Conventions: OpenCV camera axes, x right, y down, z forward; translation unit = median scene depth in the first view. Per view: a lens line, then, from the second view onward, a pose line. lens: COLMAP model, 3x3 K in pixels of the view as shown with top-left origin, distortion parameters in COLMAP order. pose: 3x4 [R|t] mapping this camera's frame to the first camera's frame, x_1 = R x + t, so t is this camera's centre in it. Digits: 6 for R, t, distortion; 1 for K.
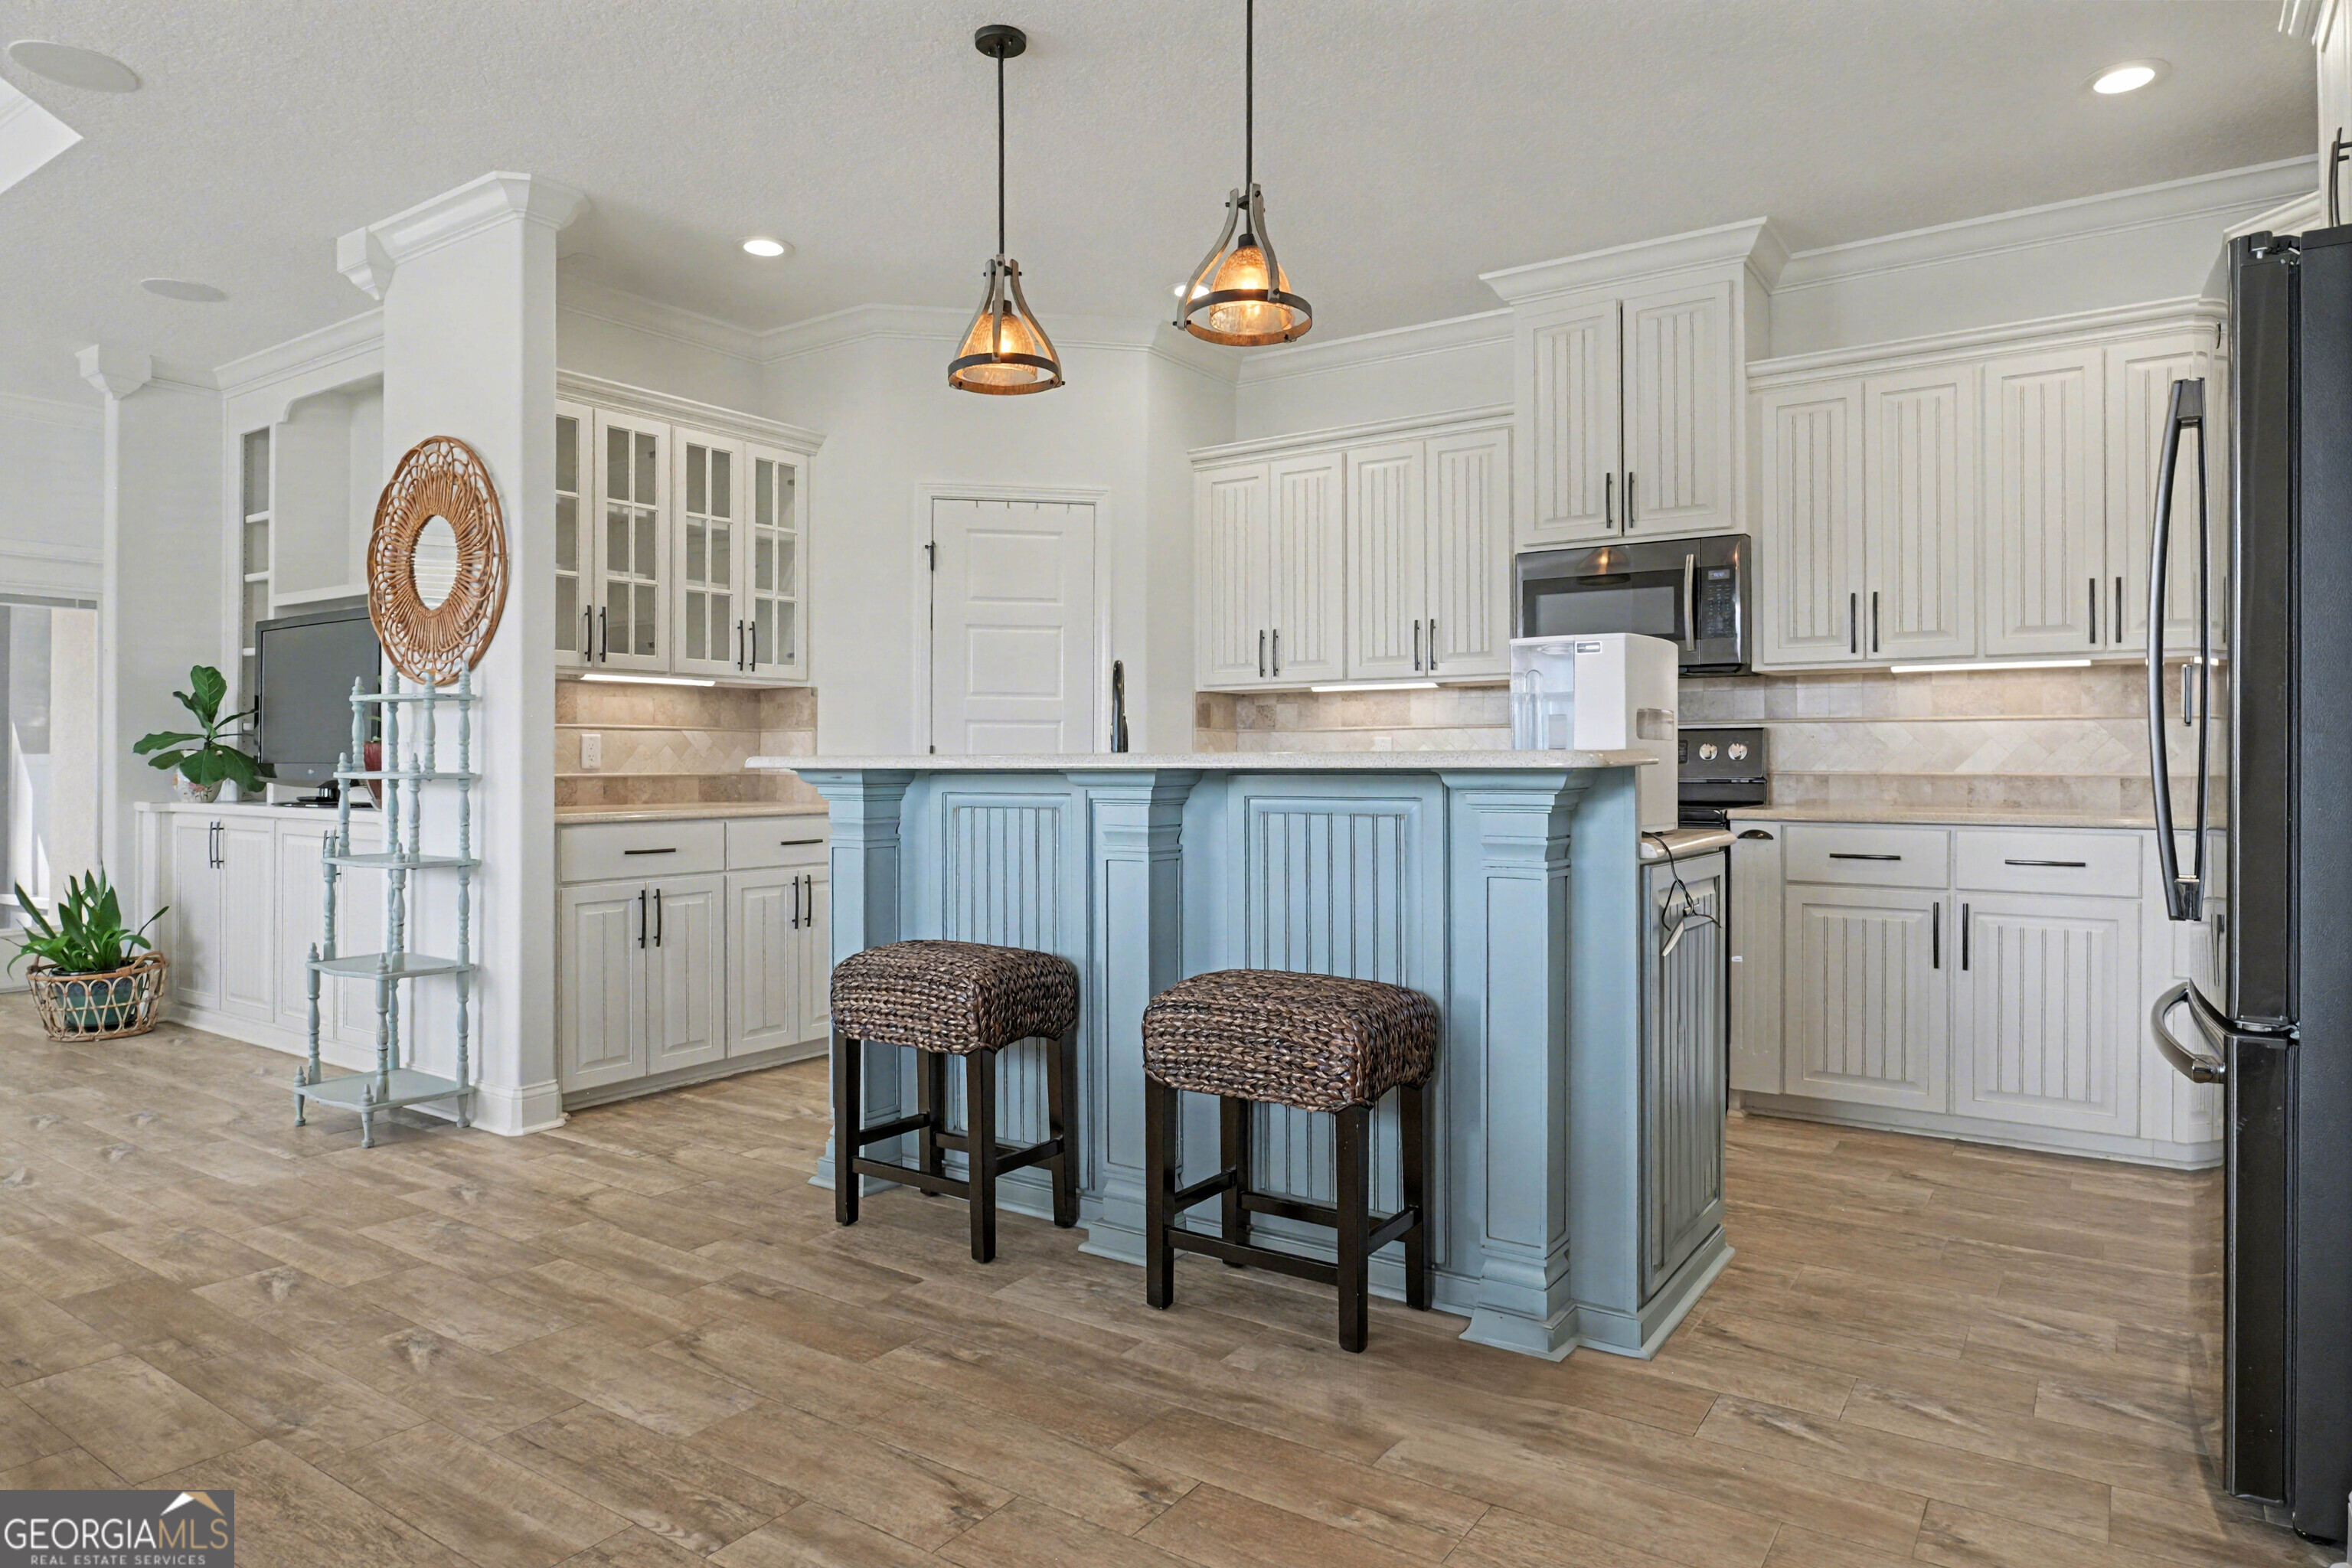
lens RADIAL K [[1390.2, 0, 1175.8], [0, 1390.2, 757.0], [0, 0, 1]] dist [-0.024126, 0.012717]
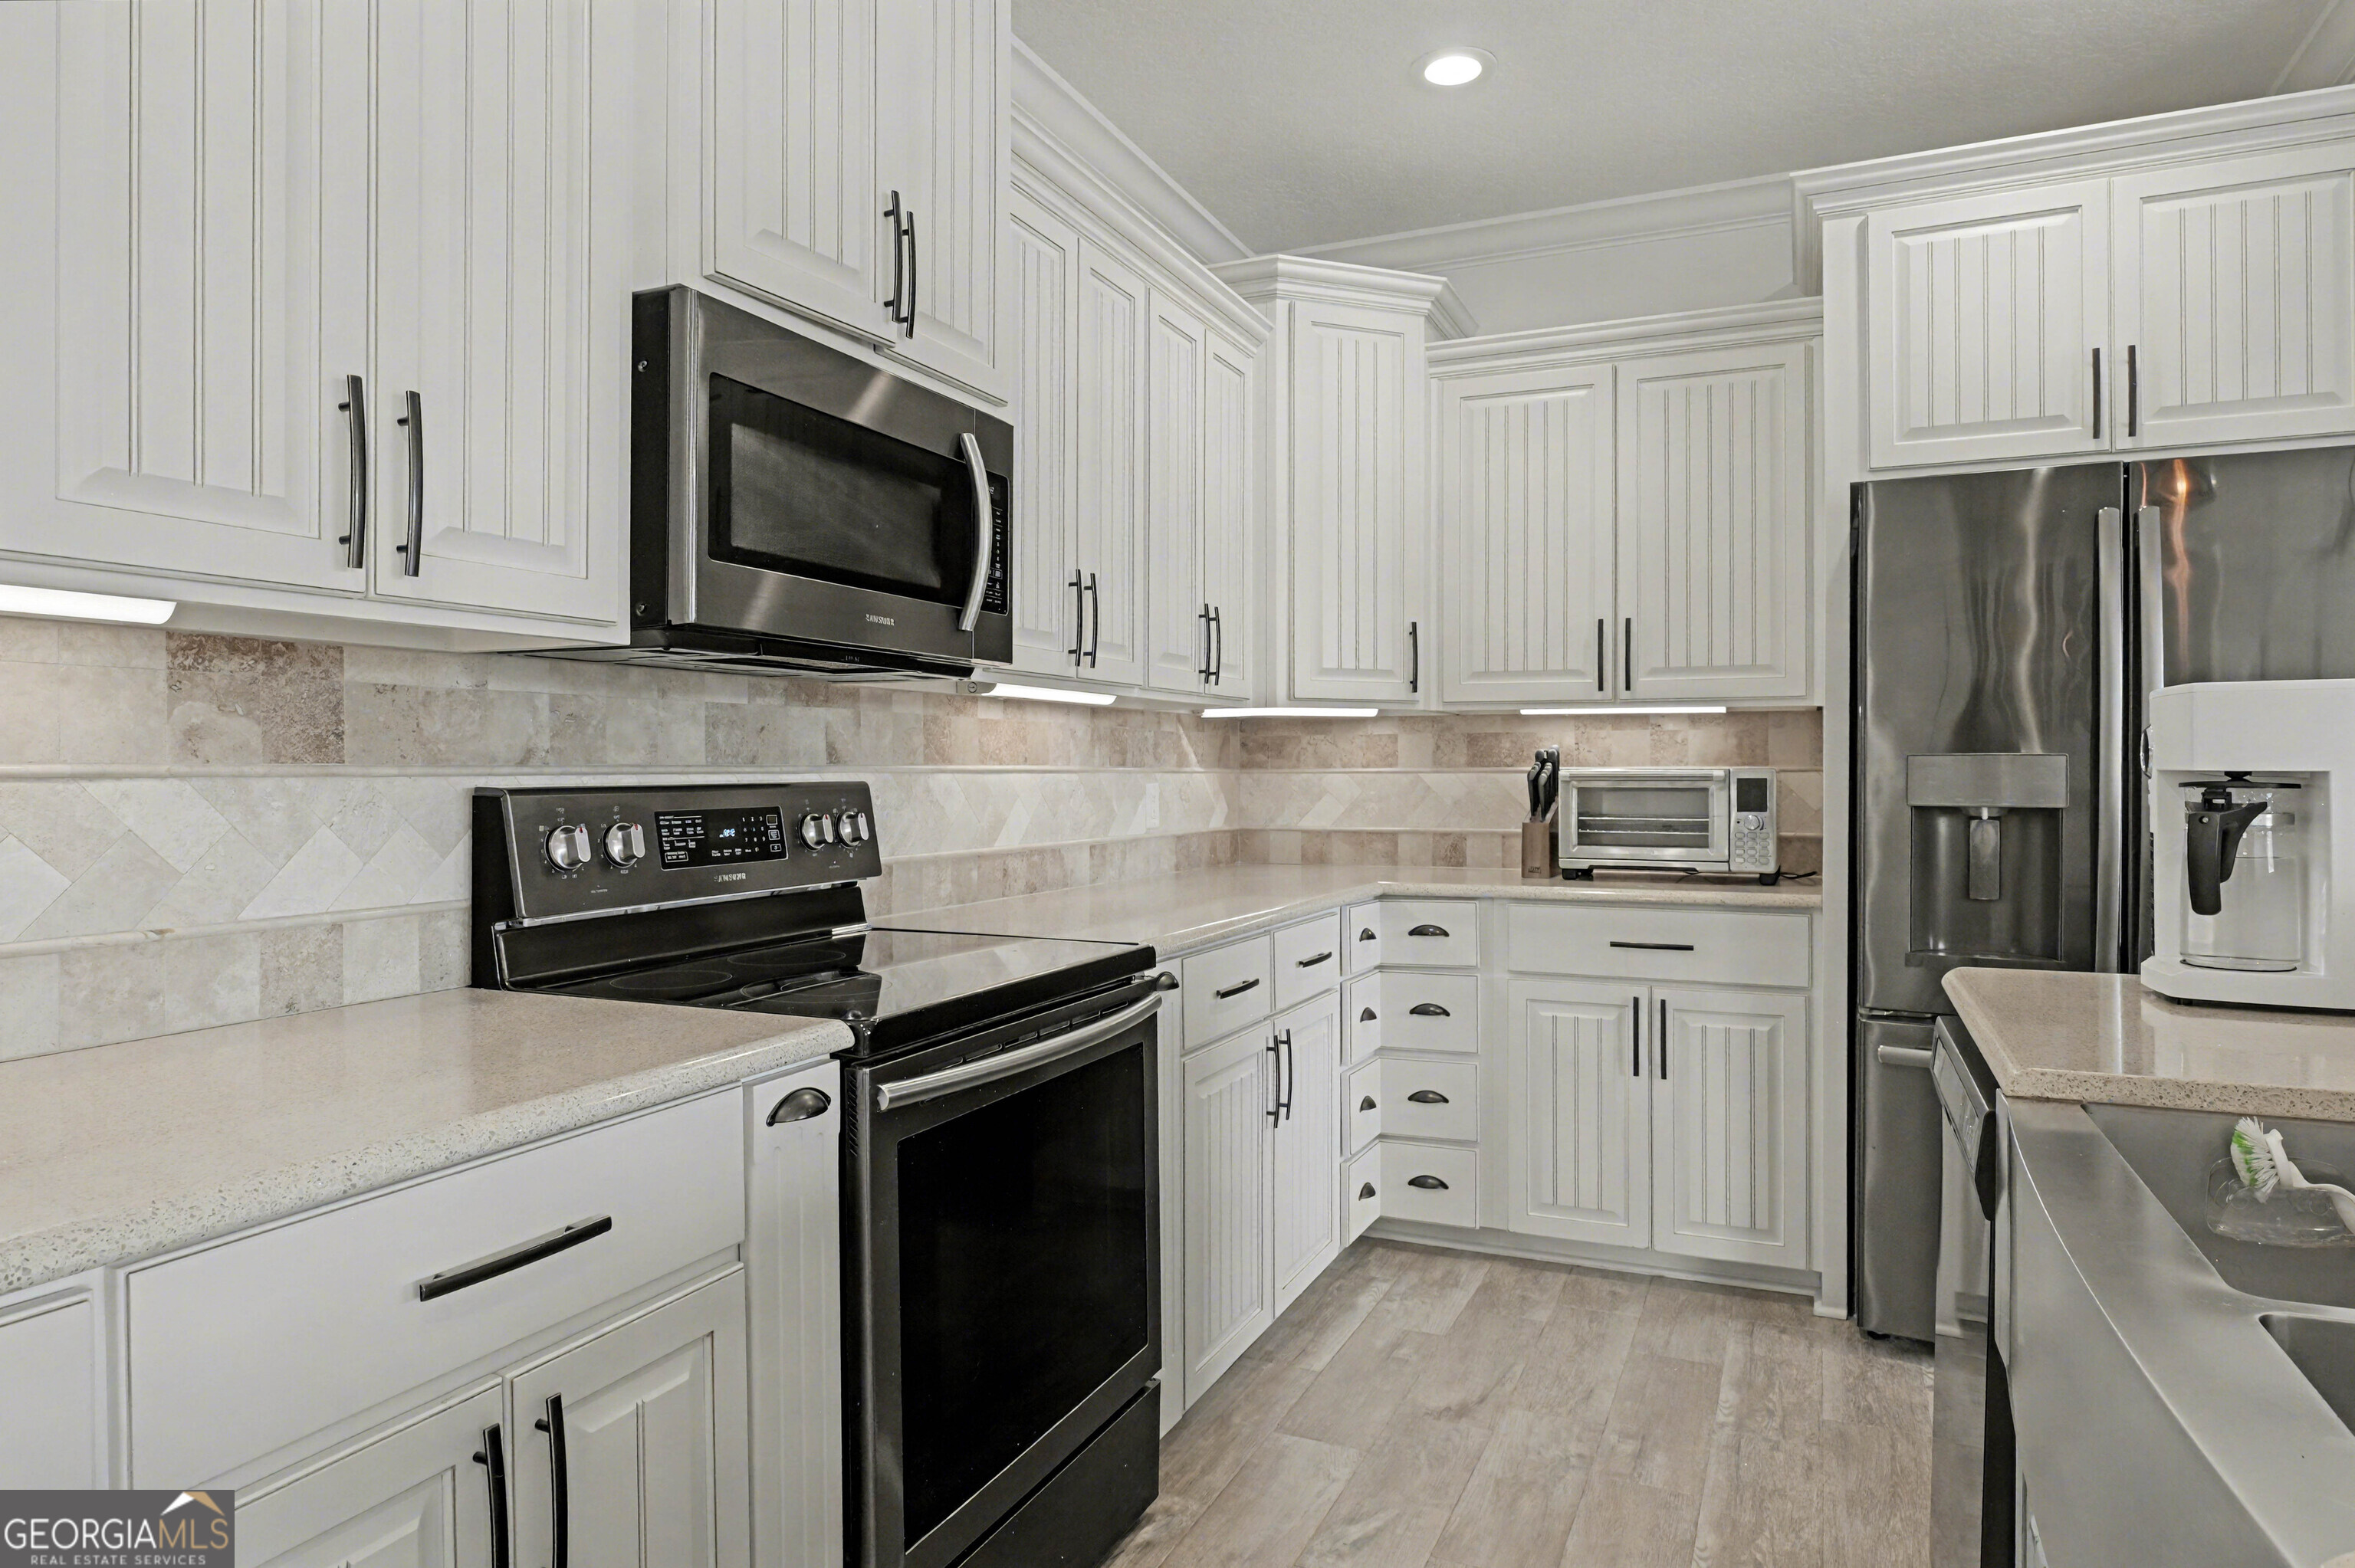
lens RADIAL K [[1391.7, 0, 1184.3], [0, 1391.7, 767.1], [0, 0, 1]] dist [-0.024126, 0.012717]
pose [[-0.176639, -0.000136, 0.984276, -0.161556], [-0.005576, 0.999984, -0.000863, -0.034970], [-0.984260, -0.005641, -0.176637, 1.264379]]
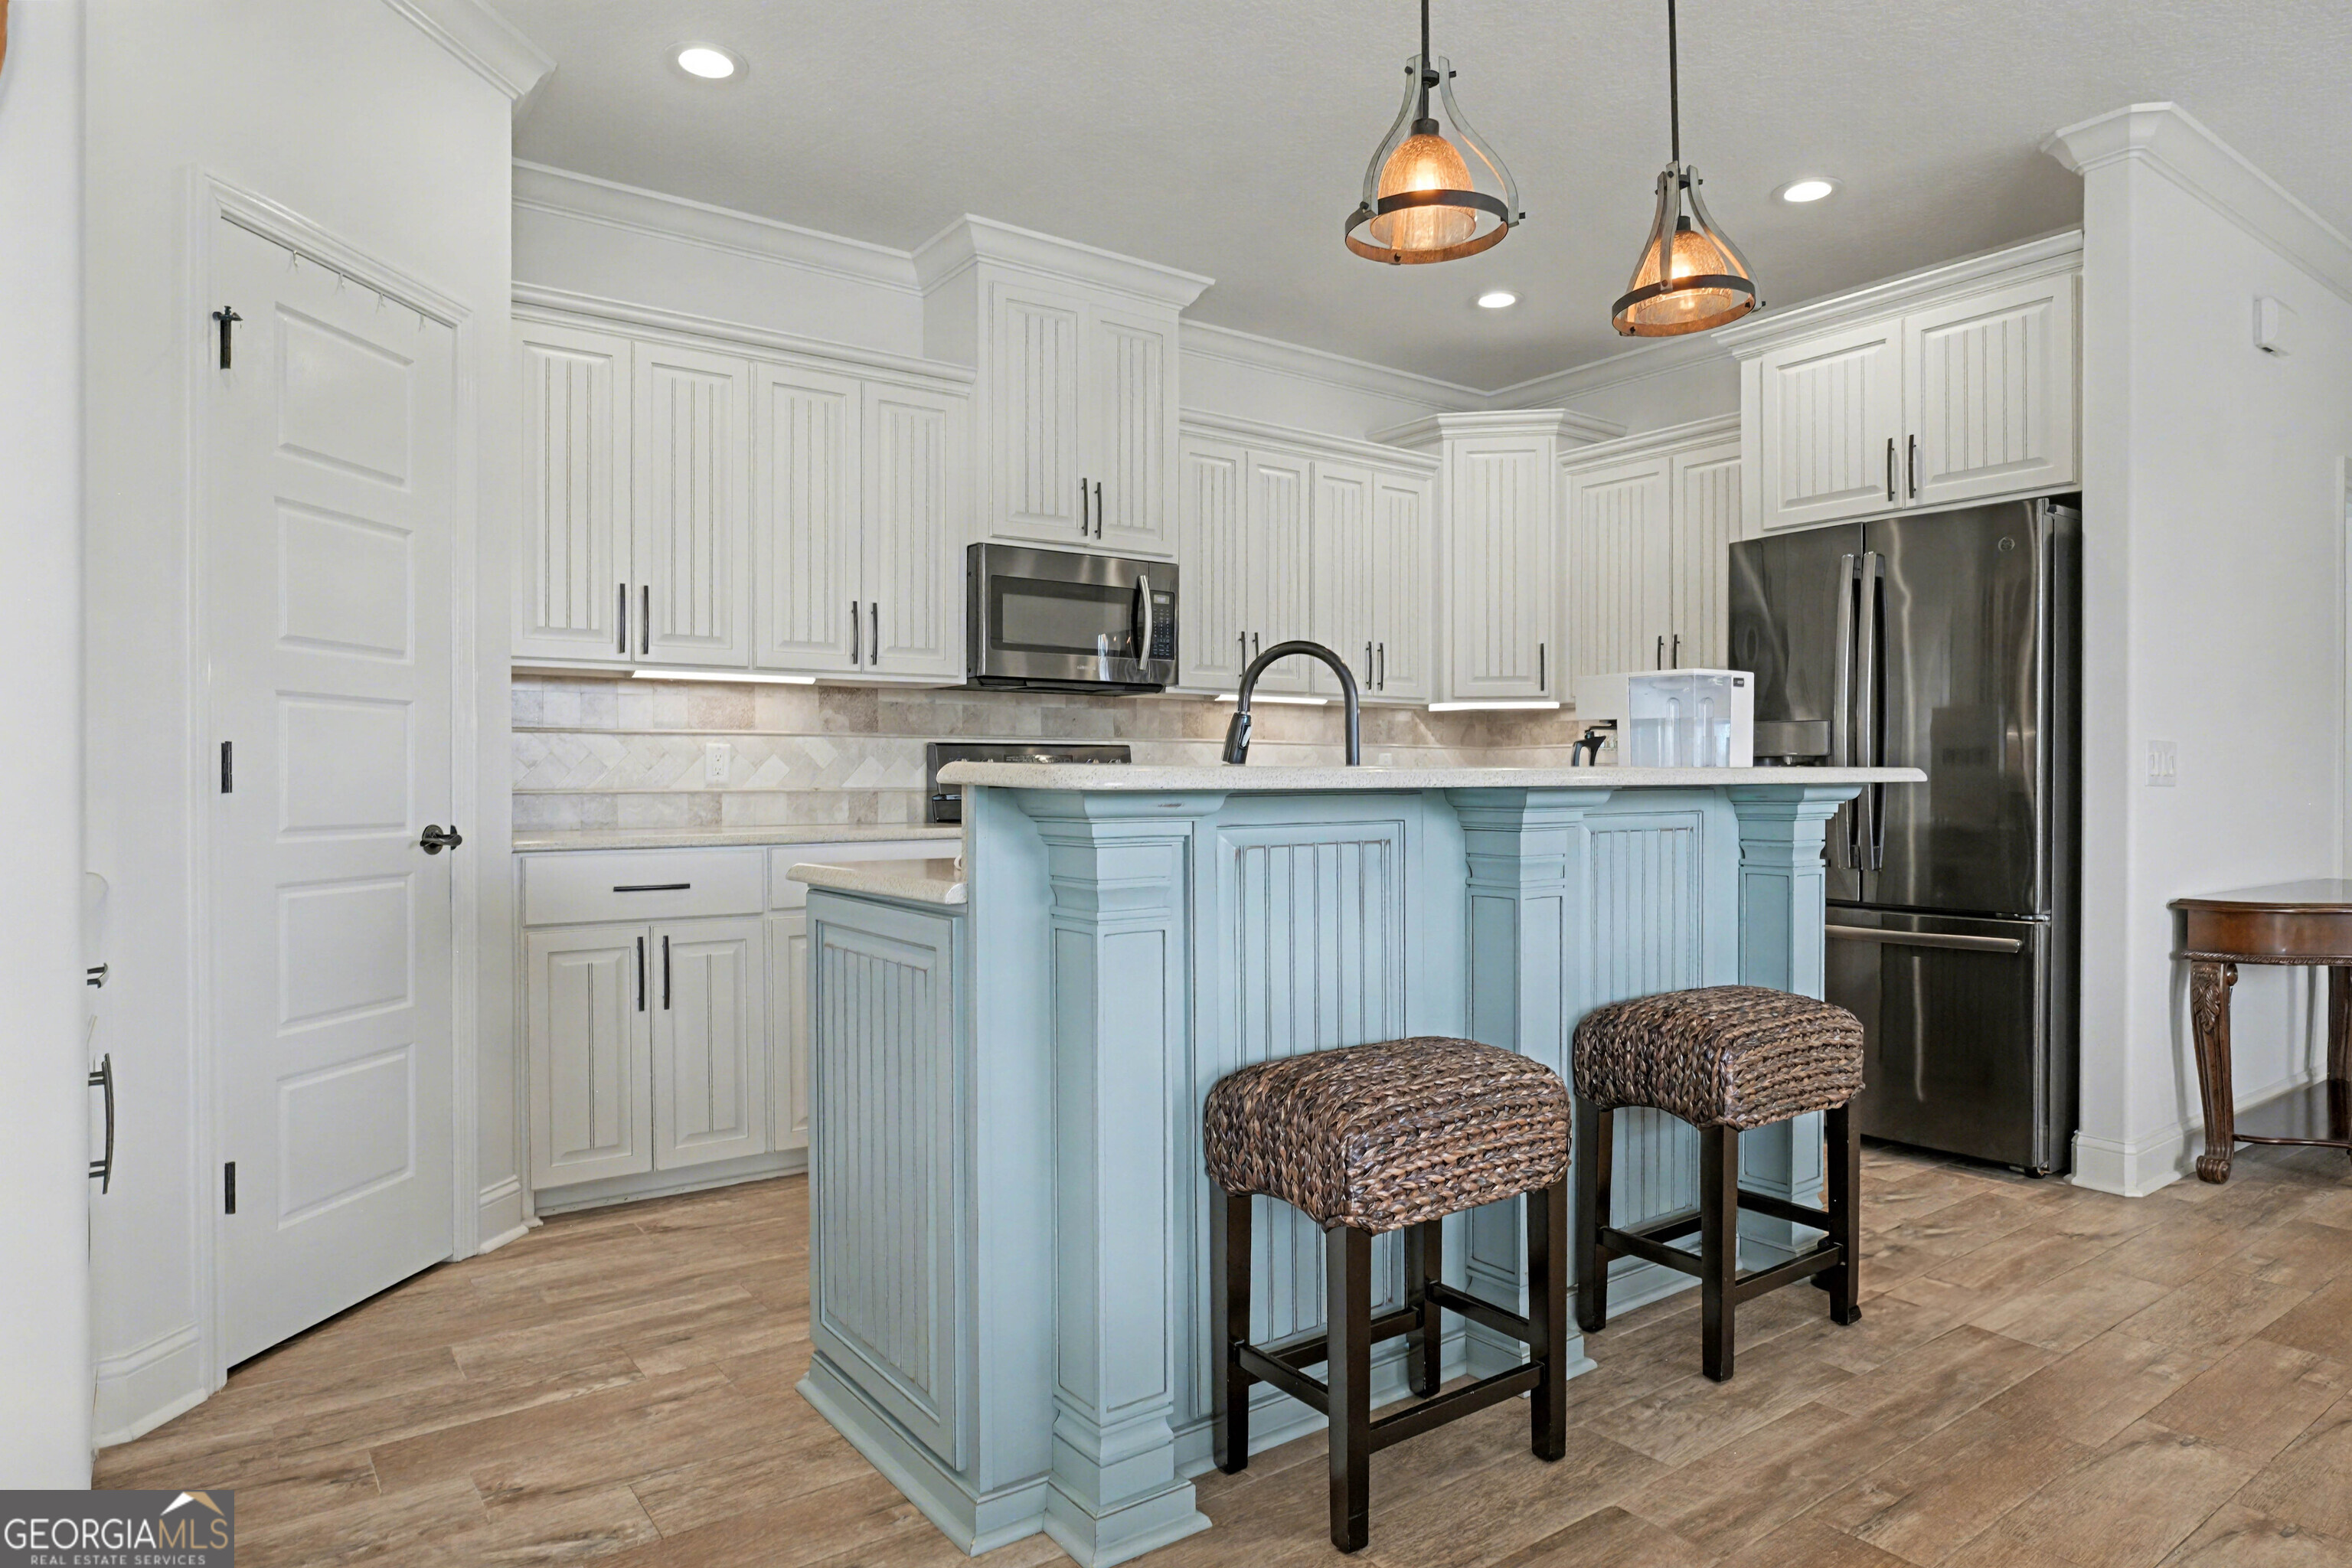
lens RADIAL K [[1390.2, 0, 1197.6], [0, 1390.2, 778.5], [0, 0, 1]] dist [-0.024126, 0.012717]
pose [[0.325658, -0.000530, 0.945487, -0.740113], [-0.004351, 0.999988, 0.002060, 0.002691], [-0.945477, -0.004785, 0.325652, 0.782655]]
